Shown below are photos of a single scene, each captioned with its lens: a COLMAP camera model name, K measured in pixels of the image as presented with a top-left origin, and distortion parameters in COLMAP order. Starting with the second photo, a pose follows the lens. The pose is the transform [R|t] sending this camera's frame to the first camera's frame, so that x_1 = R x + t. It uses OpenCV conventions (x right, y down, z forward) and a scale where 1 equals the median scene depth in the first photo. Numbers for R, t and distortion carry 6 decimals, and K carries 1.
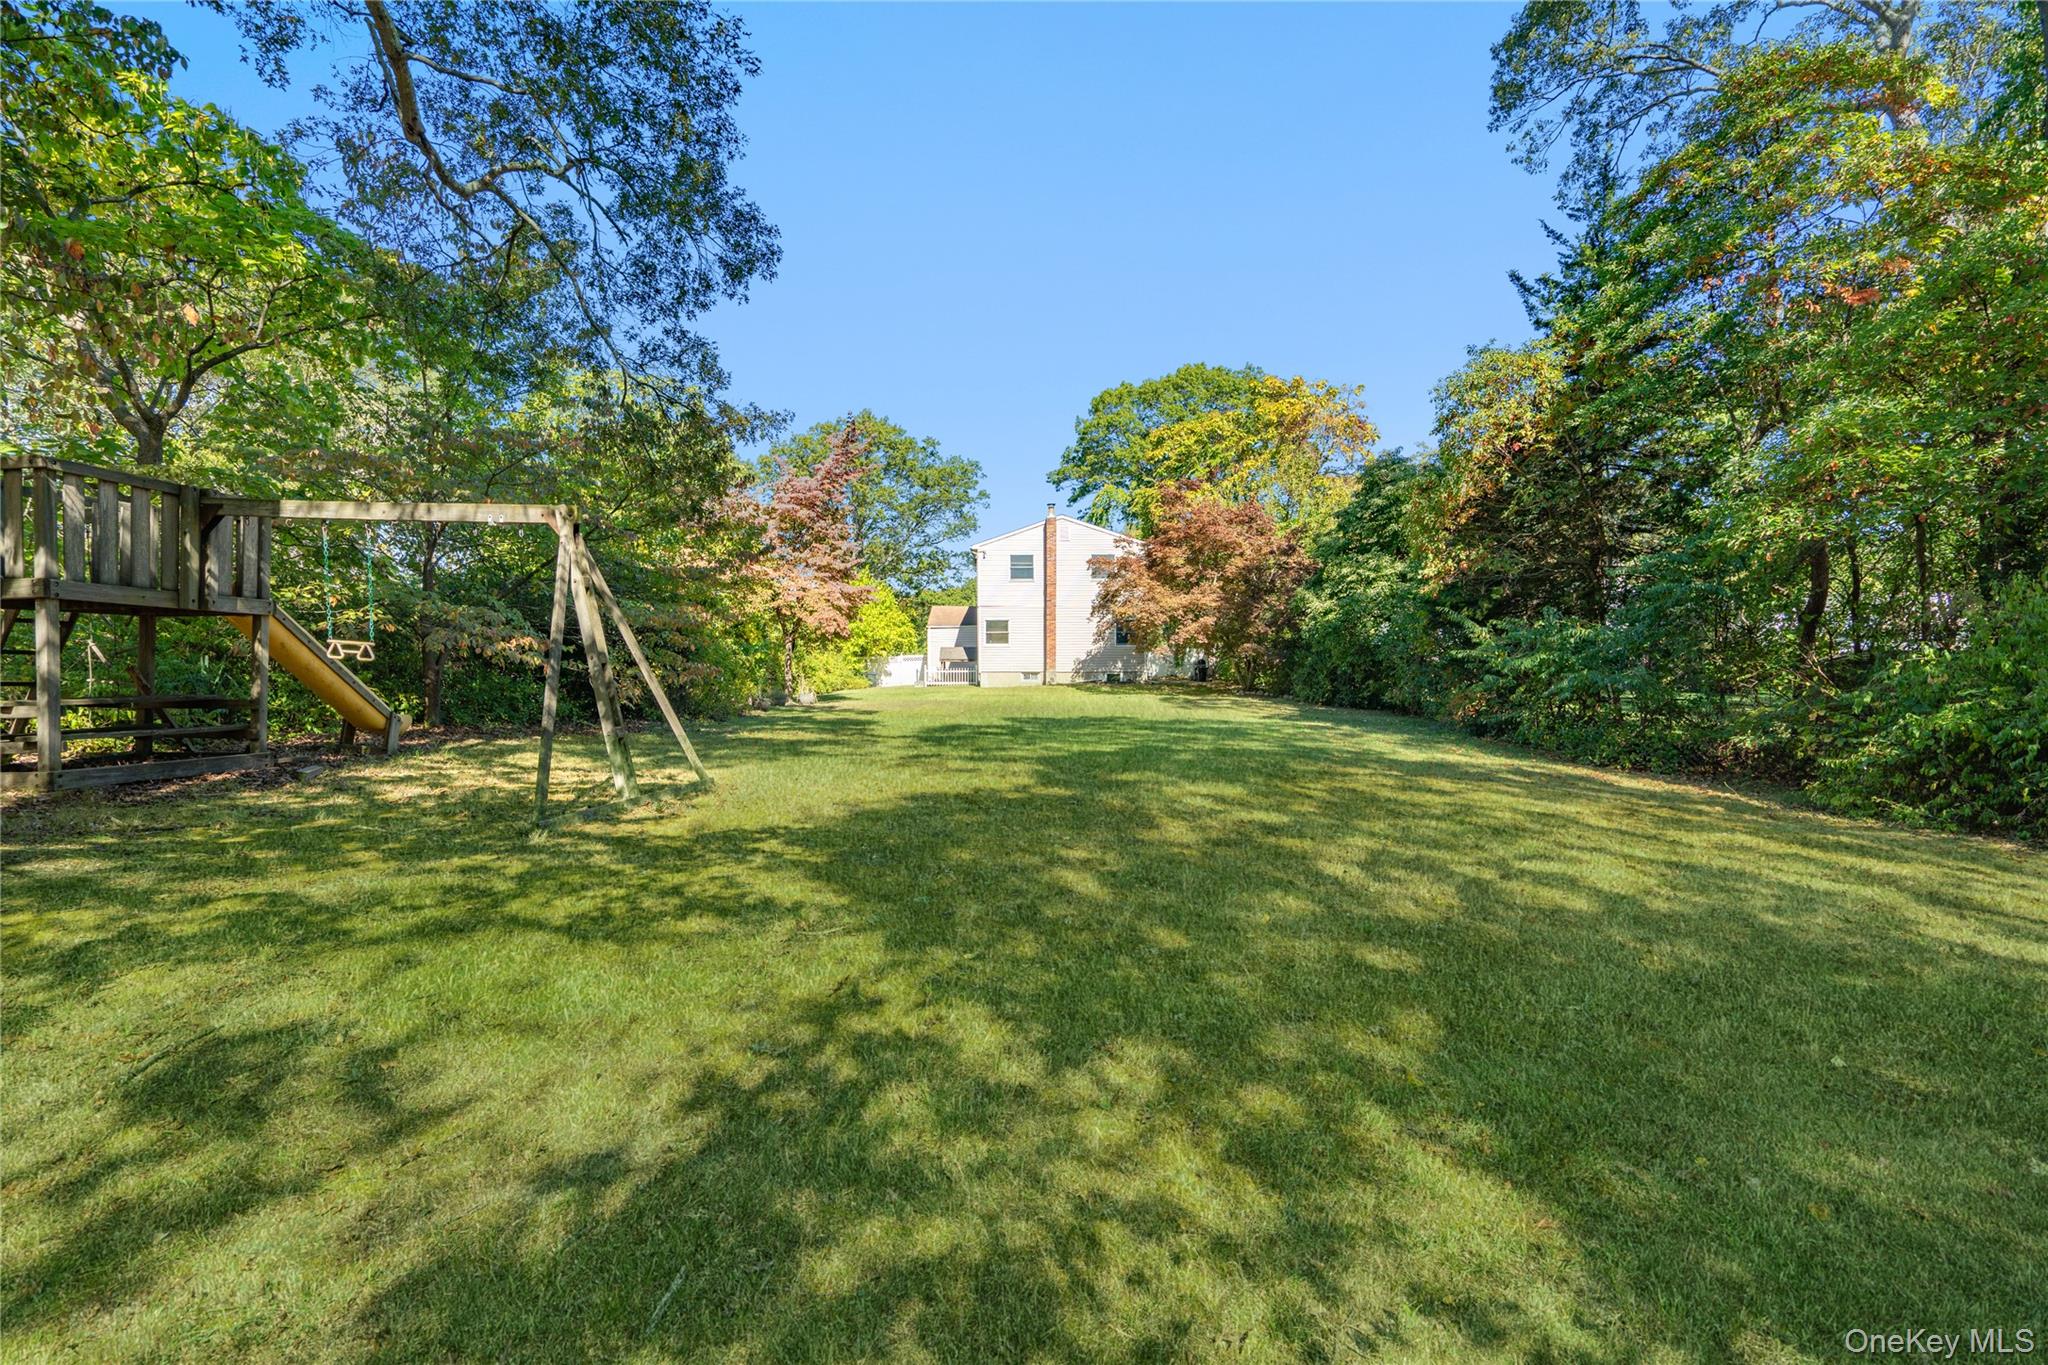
lens RADIAL K [[904.5, 0, 1026.7], [0, 904.5, 674.1], [0, 0, 1]] dist [0.000494, 0.000286]
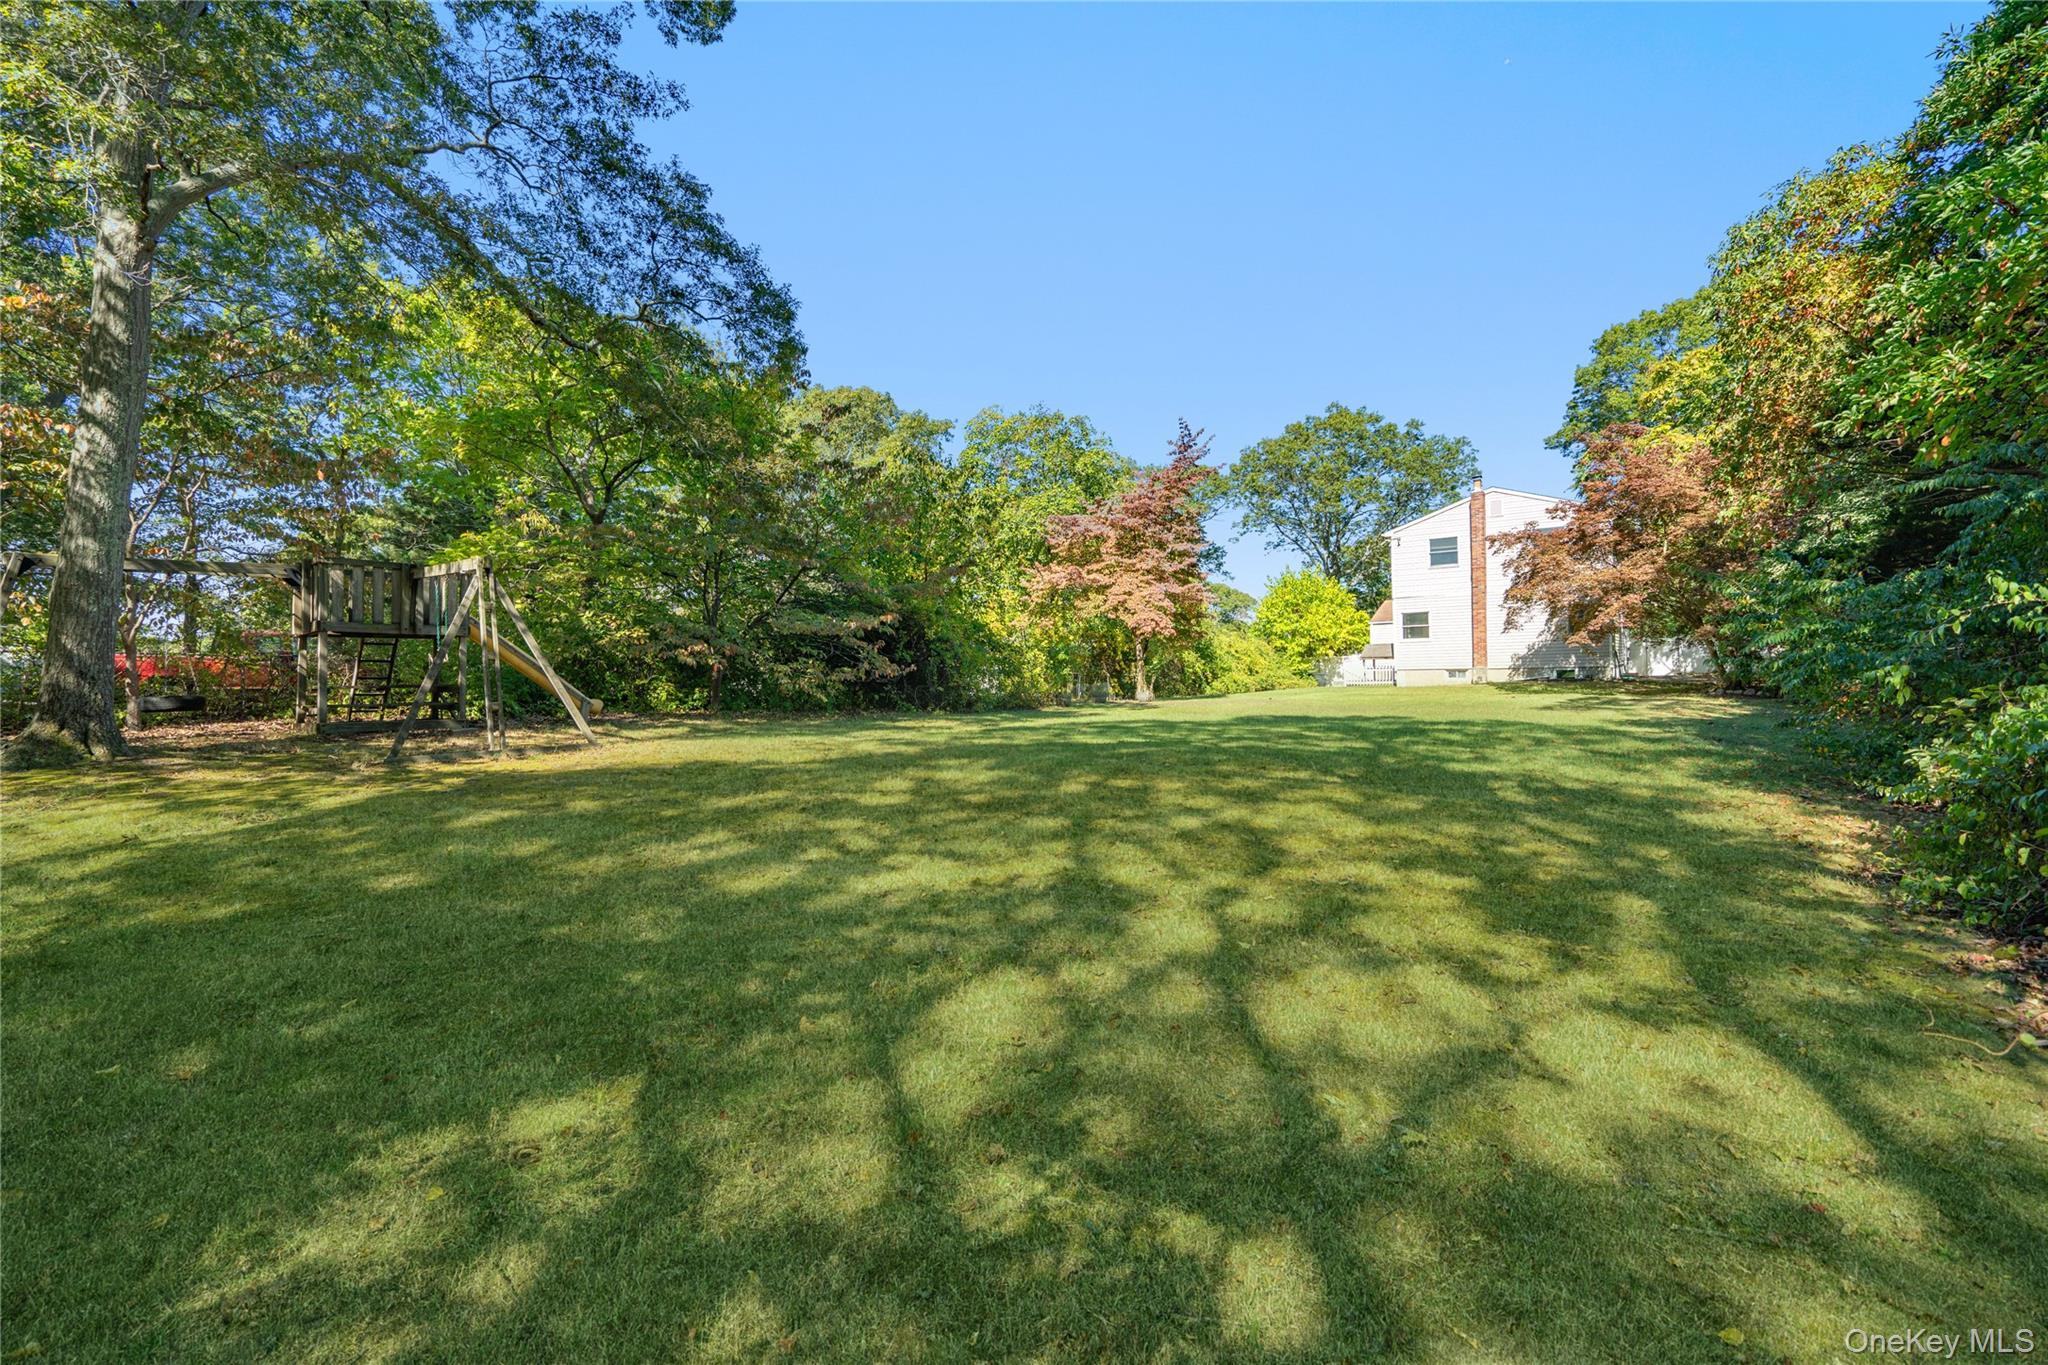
lens RADIAL K [[904.5, 0, 1026.7], [0, 904.5, 674.1], [0, 0, 1]] dist [0.000494, 0.000286]
pose [[0.821894, -0.013487, -0.569481, 0.163003], [0.010378, 0.999908, -0.008702, 0.005748], [0.569546, 0.001242, 0.821958, 0.036380]]
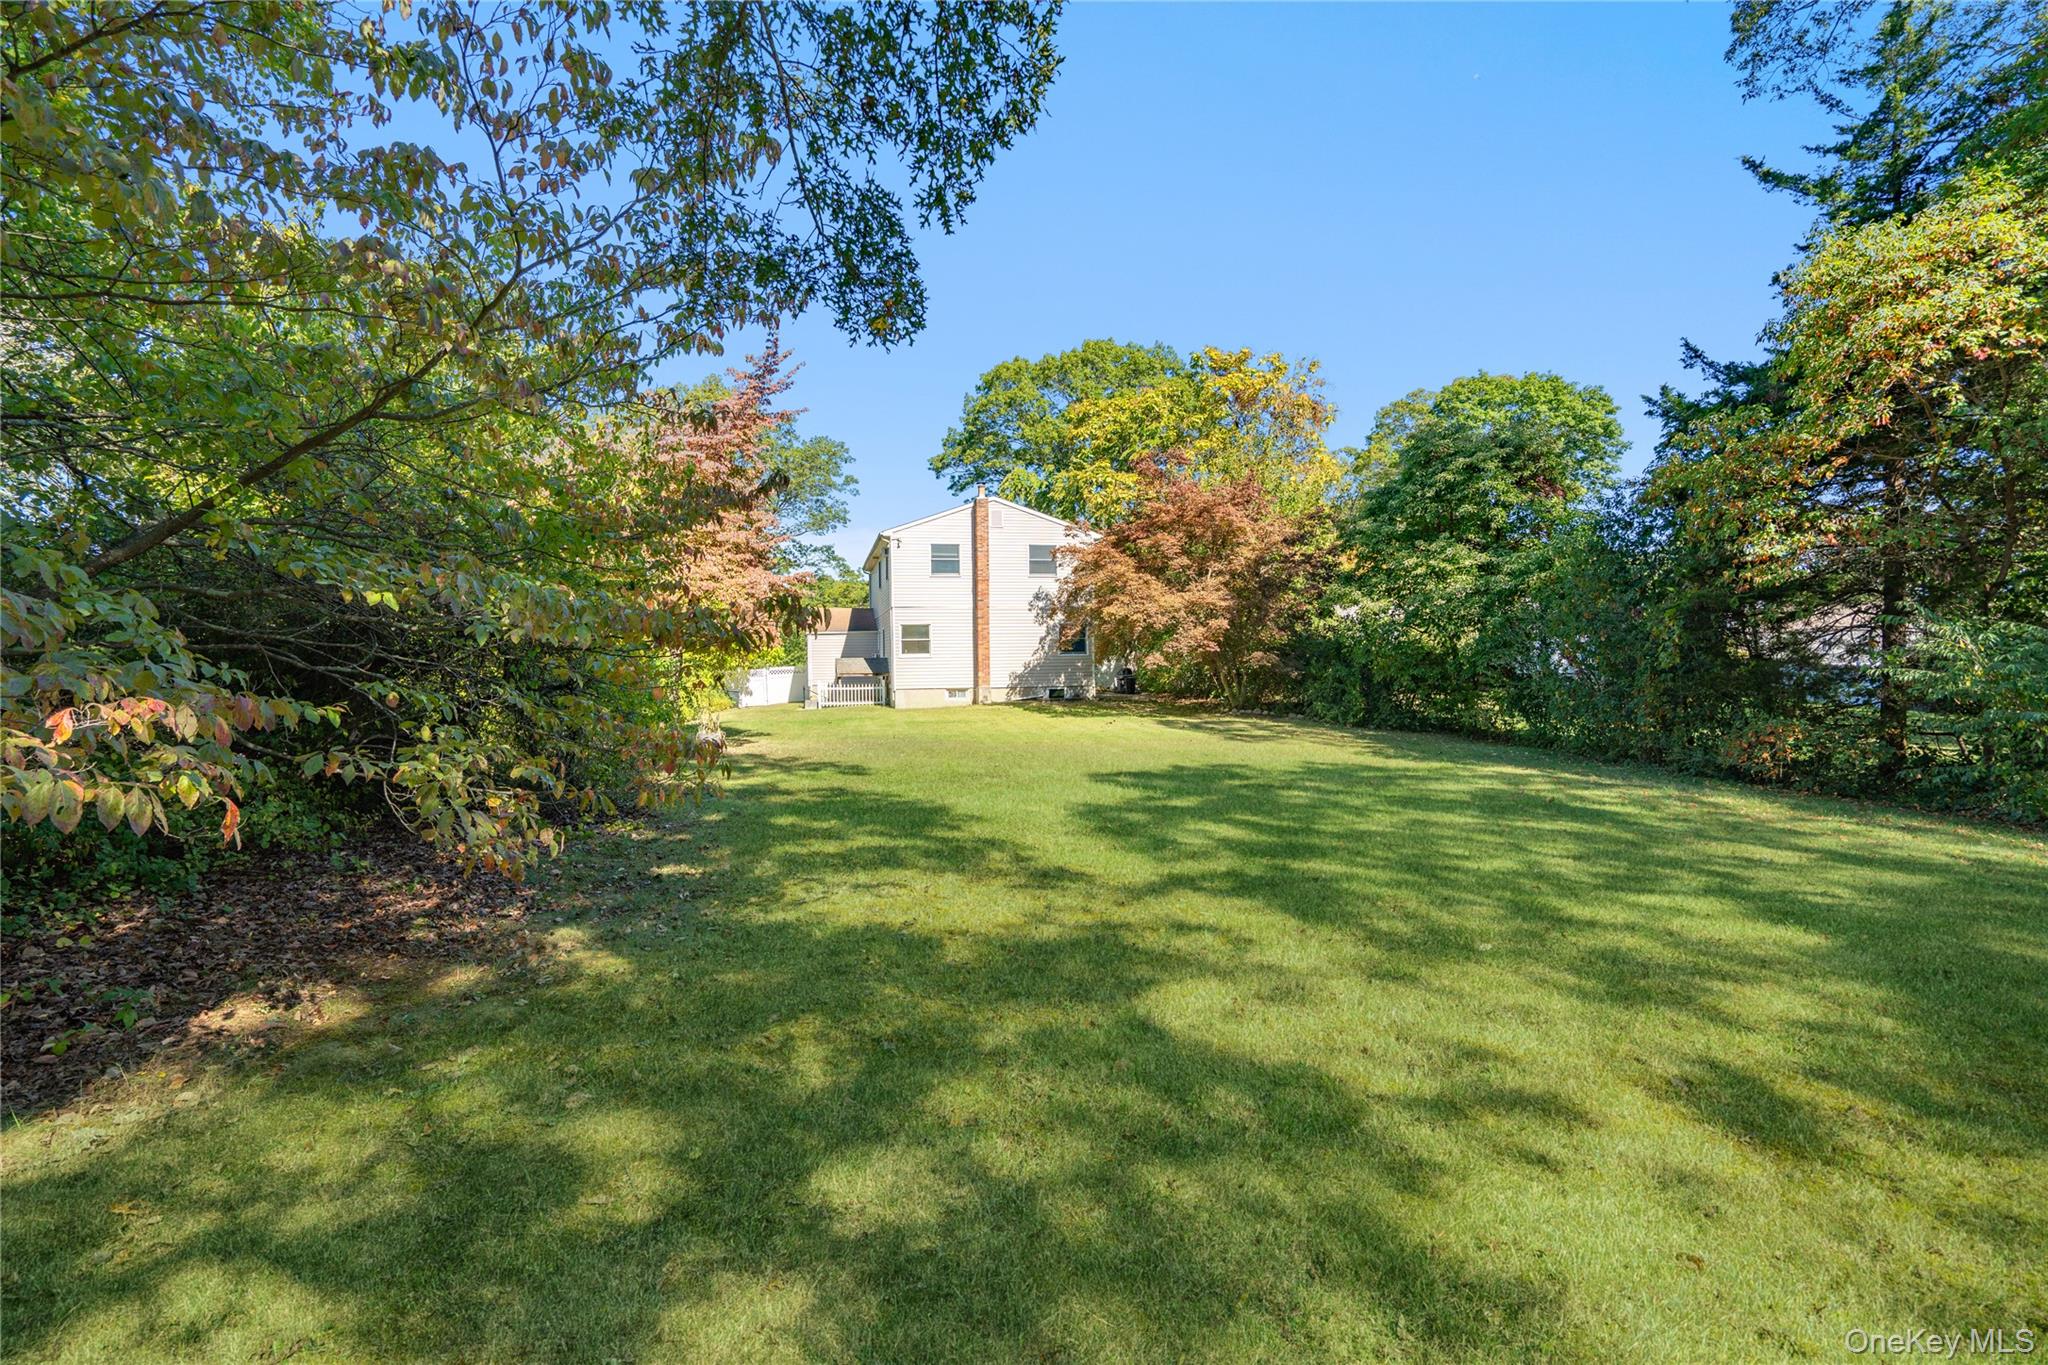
lens RADIAL K [[904.5, 0, 1026.7], [0, 904.5, 674.1], [0, 0, 1]] dist [0.000494, 0.000286]
pose [[0.979470, -0.014074, 0.201098, -0.098862], [0.015137, 0.999878, -0.003747, -0.011267], [-0.201021, 0.006714, 0.979564, 0.191464]]
